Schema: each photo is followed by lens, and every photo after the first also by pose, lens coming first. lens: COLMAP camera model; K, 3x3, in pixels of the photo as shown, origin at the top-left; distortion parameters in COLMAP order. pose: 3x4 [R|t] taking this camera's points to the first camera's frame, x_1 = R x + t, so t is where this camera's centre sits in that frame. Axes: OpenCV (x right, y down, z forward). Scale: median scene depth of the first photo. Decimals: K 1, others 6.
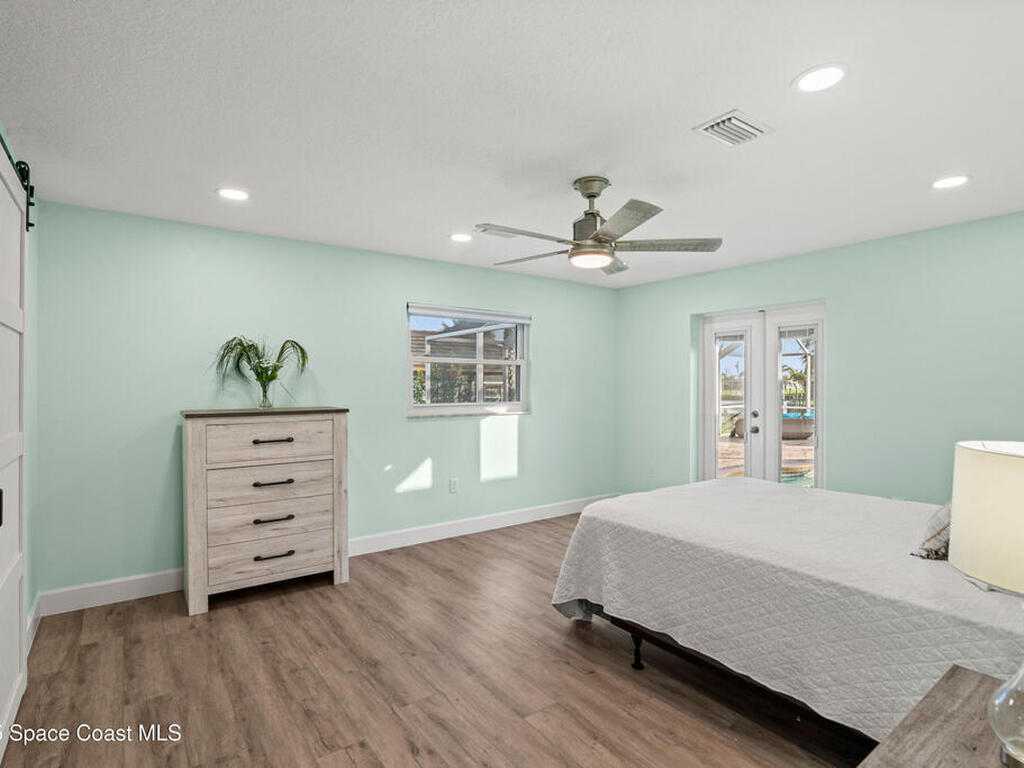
lens RADIAL K [[523.3, 0, 512.0], [0, 523.3, 384.0], [0, 0, 1]] dist [-0.018792, 0.001180]
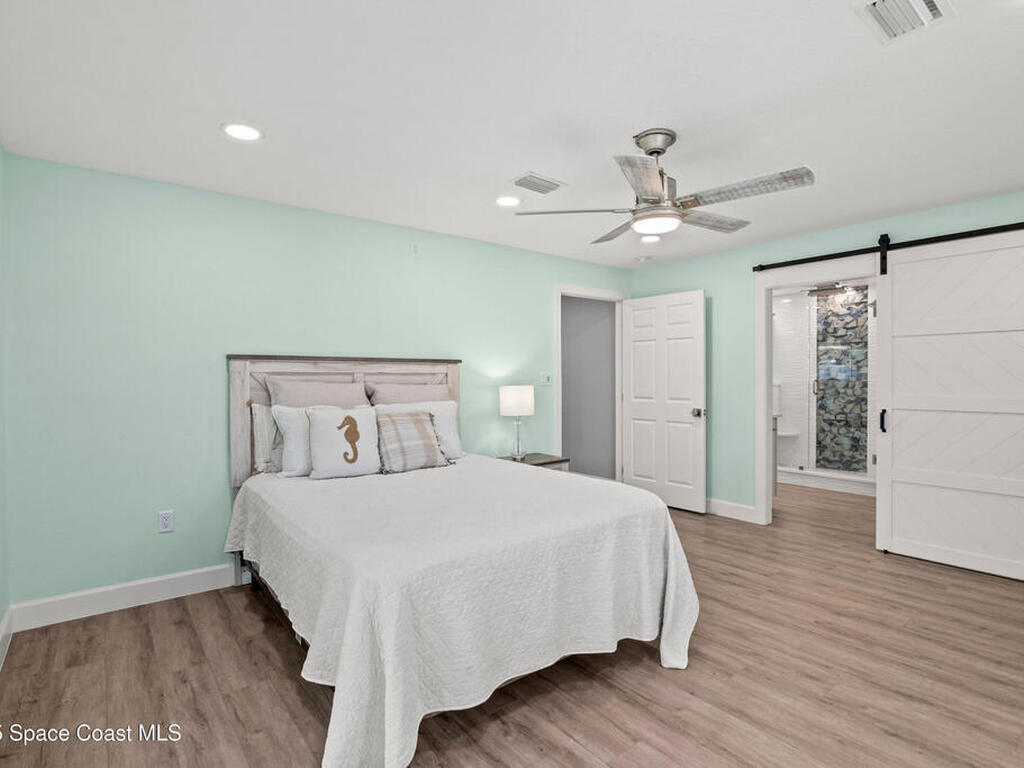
lens RADIAL K [[523.3, 0, 512.0], [0, 523.3, 384.0], [0, 0, 1]] dist [-0.018792, 0.001180]
pose [[-0.999447, 0.007812, -0.032337, 0.485510], [0.007552, 0.999938, 0.008135, 0.027553], [0.032398, 0.007886, -0.999444, 2.144049]]
